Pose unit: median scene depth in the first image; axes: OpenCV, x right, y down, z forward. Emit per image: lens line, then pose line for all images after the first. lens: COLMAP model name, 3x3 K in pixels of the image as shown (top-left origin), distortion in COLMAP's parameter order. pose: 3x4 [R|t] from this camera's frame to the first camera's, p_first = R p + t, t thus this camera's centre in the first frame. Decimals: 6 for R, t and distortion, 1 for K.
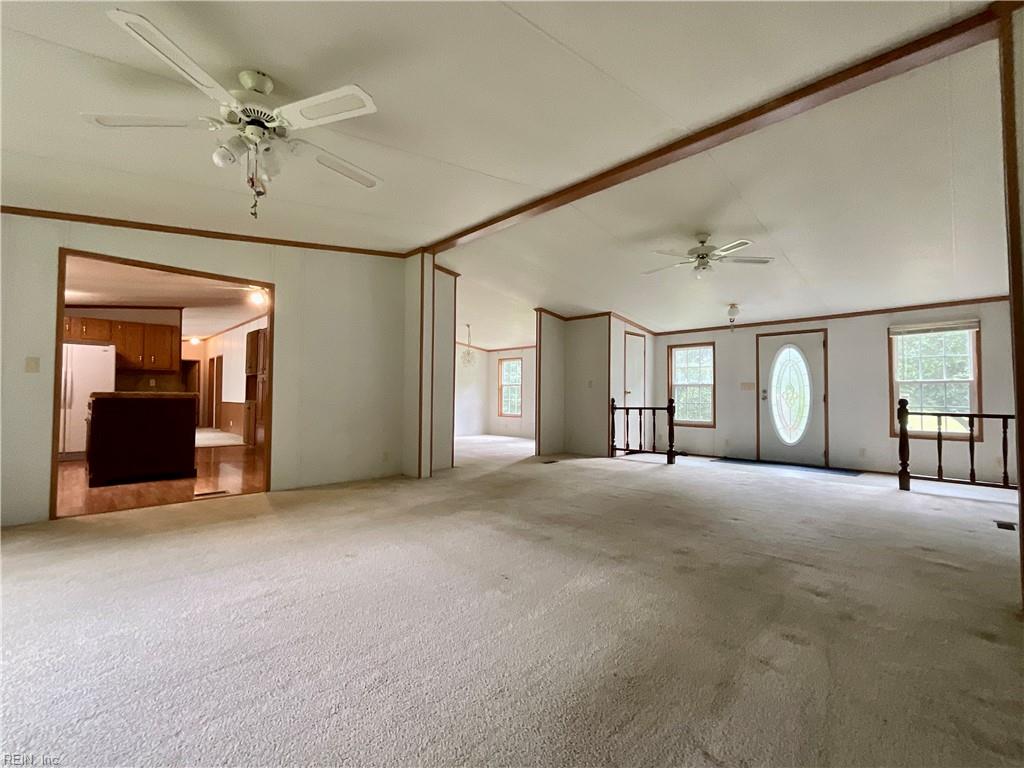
lens RADIAL K [[444.3, 0, 512.0], [0, 444.3, 384.0], [0, 0, 1]] dist [-0.000013, 0.000391]
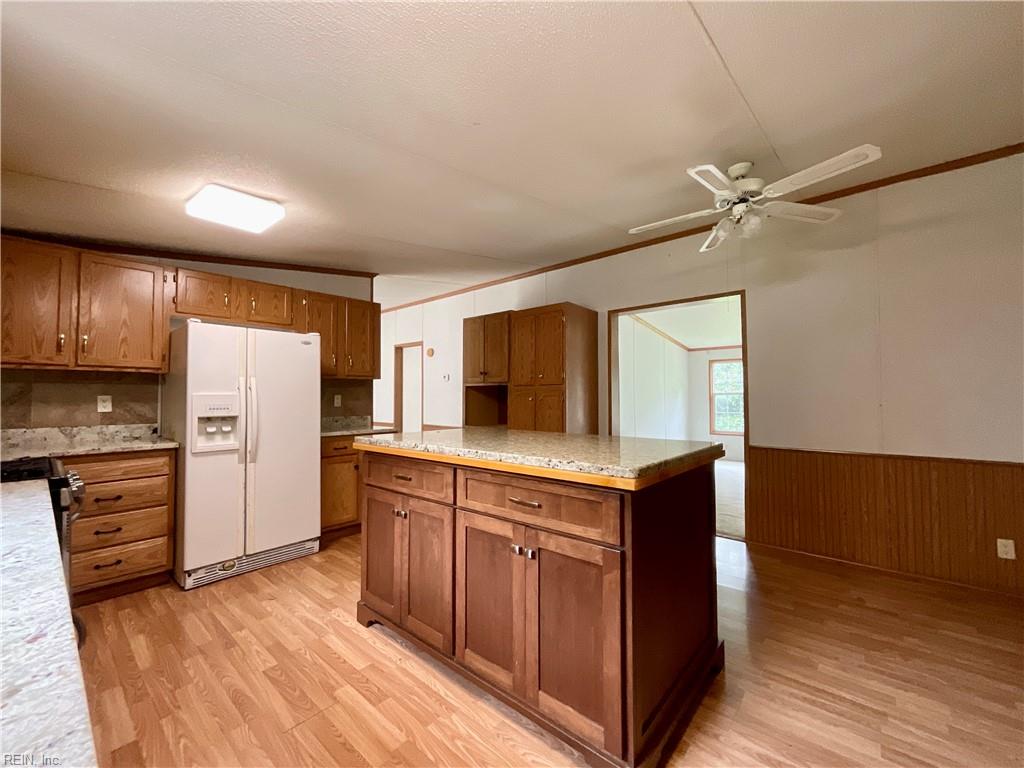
lens RADIAL K [[416.9, 0, 512.0], [0, 416.9, 384.0], [0, 0, 1]] dist [-0.001403, -0.000134]
pose [[0.997357, -0.006710, 0.072341, -0.602337], [0.007004, 0.999968, -0.003817, -0.020683], [-0.072314, 0.004313, 0.997373, 0.429225]]
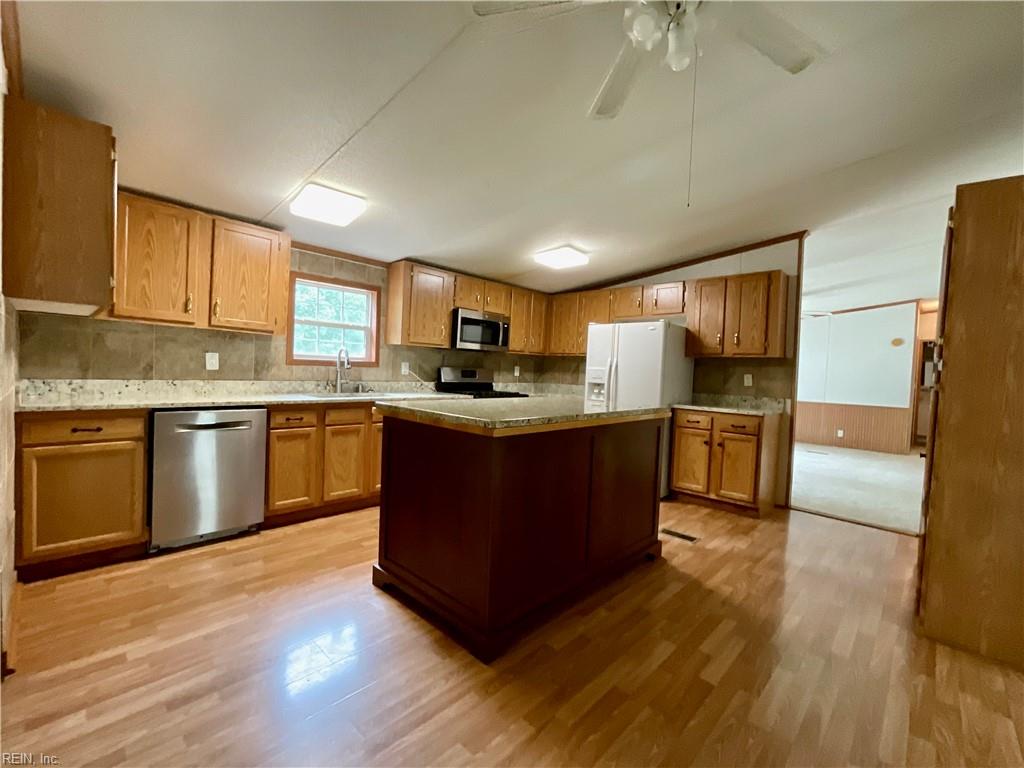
lens RADIAL K [[444.3, 0, 512.0], [0, 444.3, 384.0], [0, 0, 1]] dist [-0.000013, 0.000391]
pose [[0.033514, 0.032601, -0.998906, -0.246248], [-0.009504, 0.999433, 0.032299, -0.013340], [0.999393, 0.008411, 0.033805, 0.659270]]
